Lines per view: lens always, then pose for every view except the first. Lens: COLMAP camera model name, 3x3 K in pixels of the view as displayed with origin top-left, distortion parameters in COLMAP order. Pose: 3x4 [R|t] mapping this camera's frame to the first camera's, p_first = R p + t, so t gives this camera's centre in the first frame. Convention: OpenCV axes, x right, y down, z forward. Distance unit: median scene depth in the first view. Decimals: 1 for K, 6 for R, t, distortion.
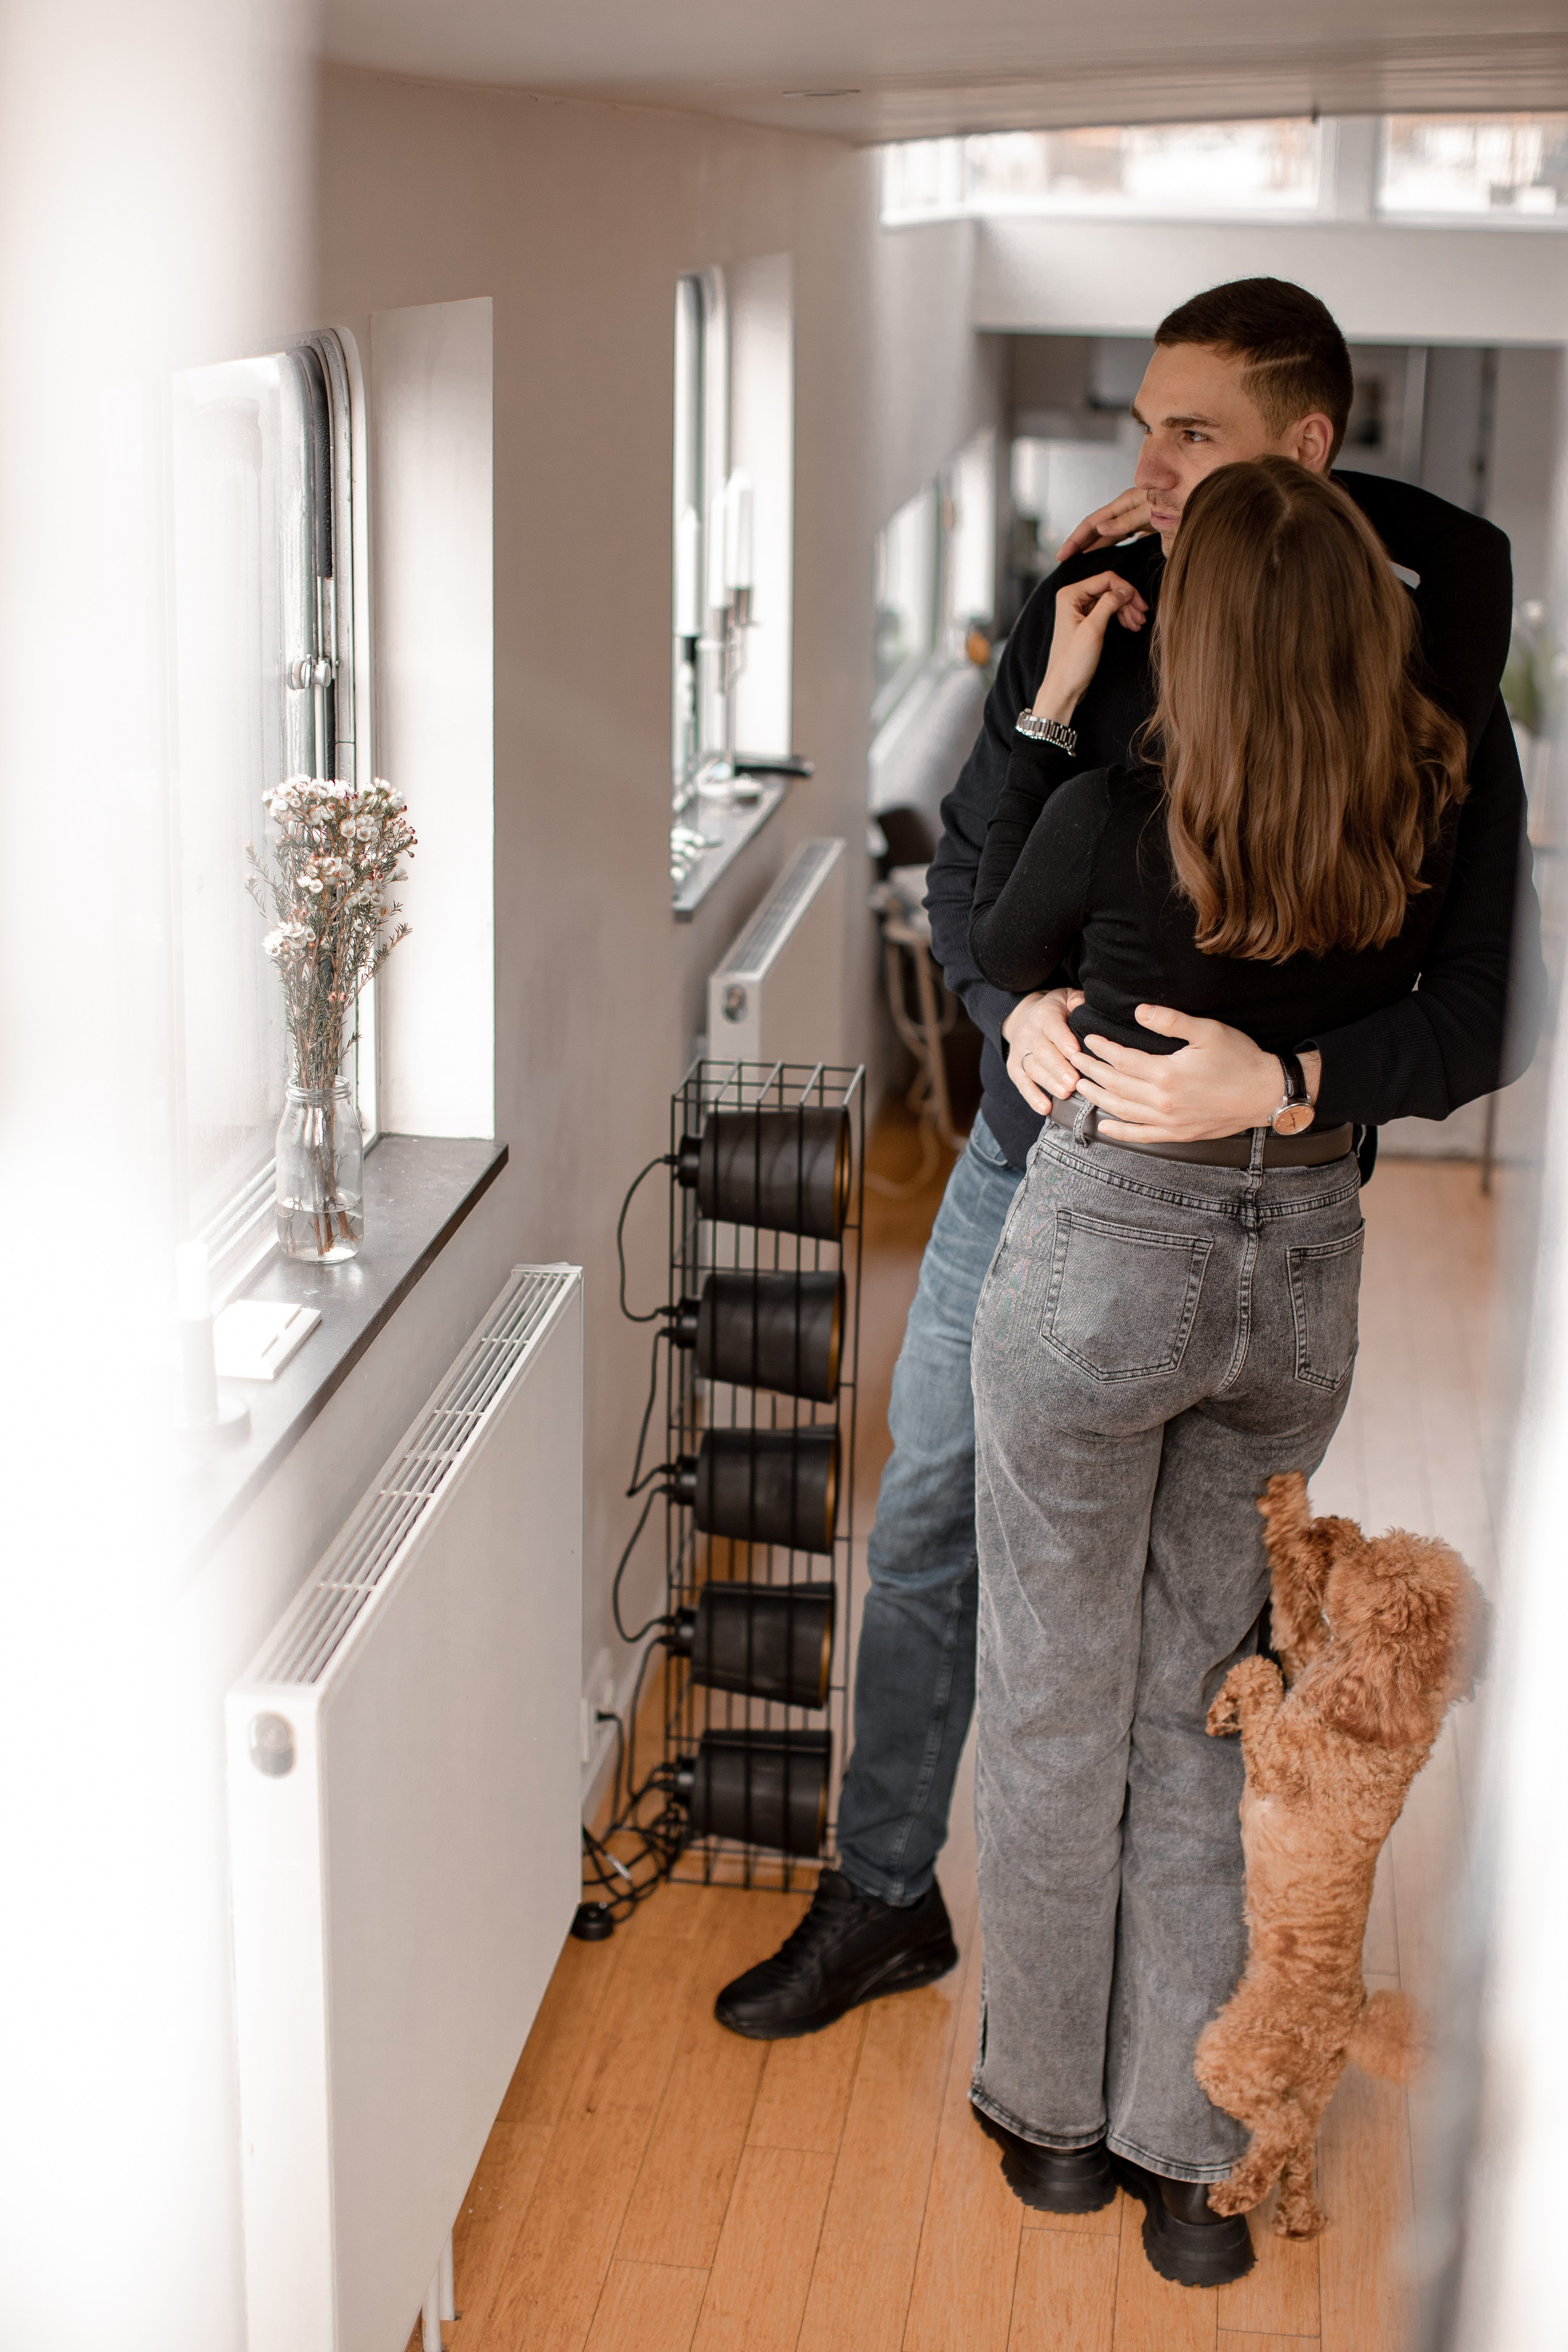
lens RADIAL K [[3518.2, 0, 784.0], [0, 3518.2, 1176.0], [0, 0, 1]] dist [-0.331577, -0.025692]
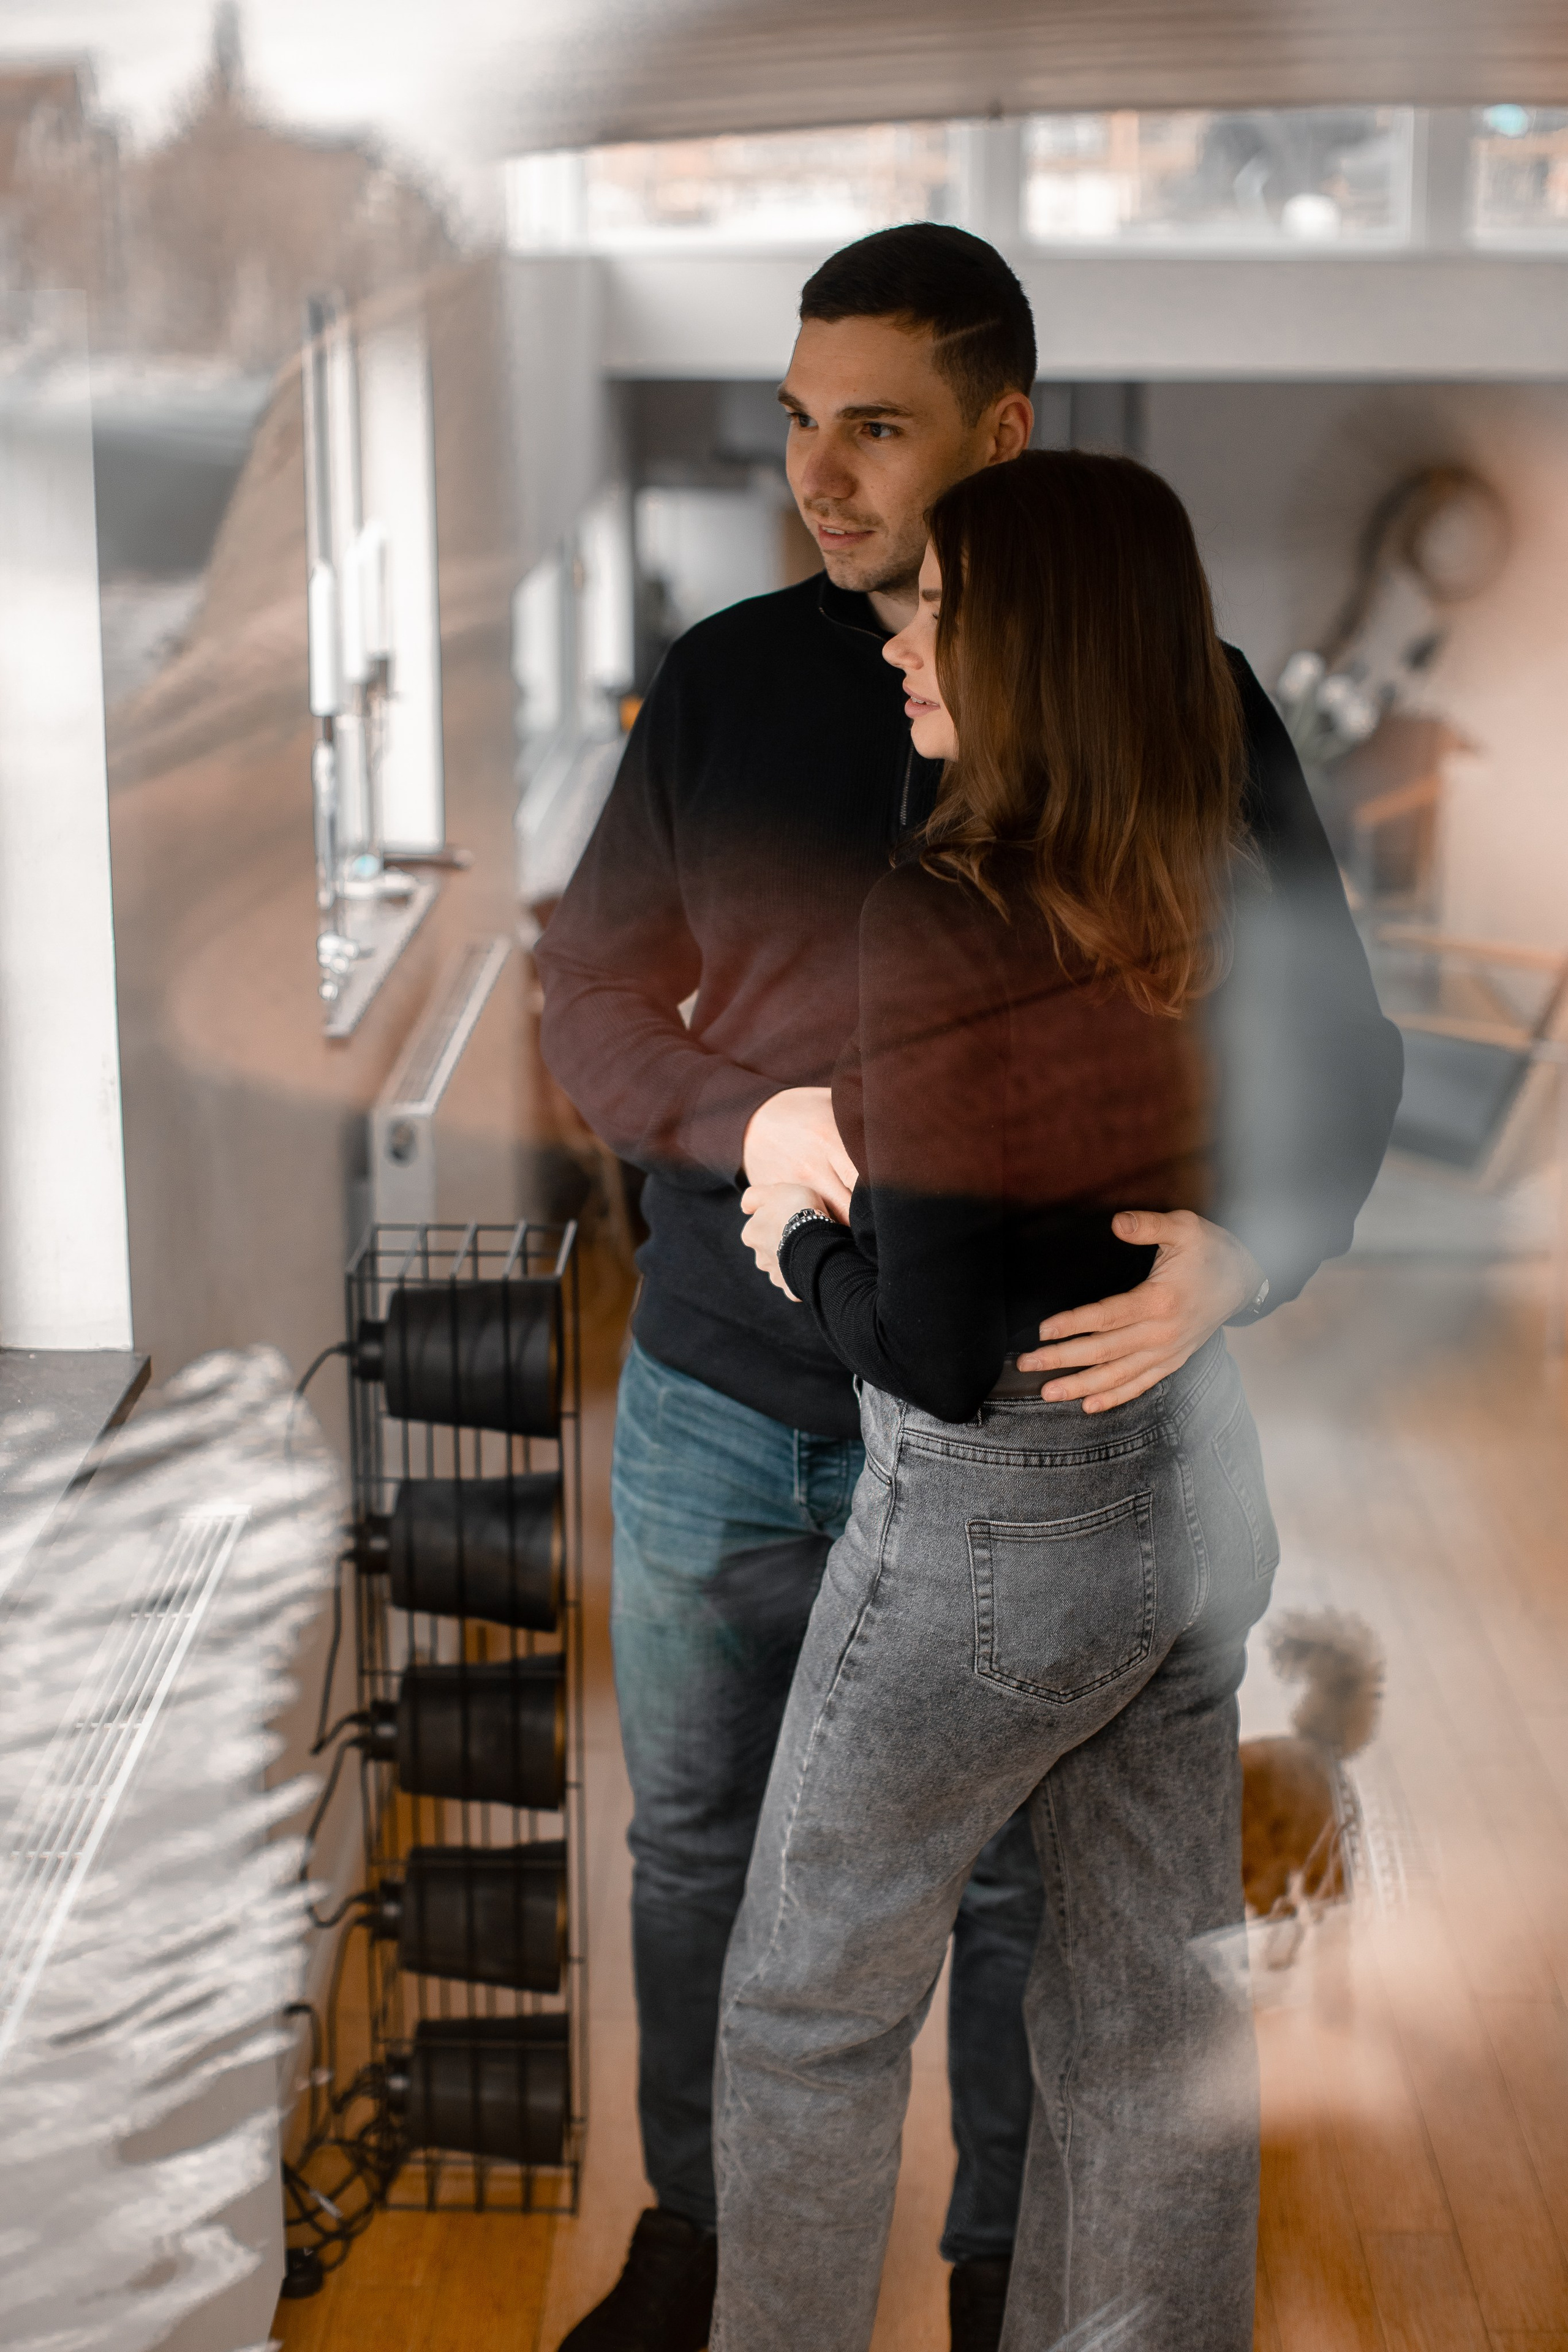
lens RADIAL K [[3175.3, 0, 784.0], [0, 3175.3, 1176.0], [0, 0, 1]] dist [-0.158436, 0.090865]
pose [[0.990891, -0.043466, 0.127459, -0.022959], [0.044345, 0.999008, -0.004070, -0.036720], [-0.127156, 0.009685, 0.991835, 0.243121]]
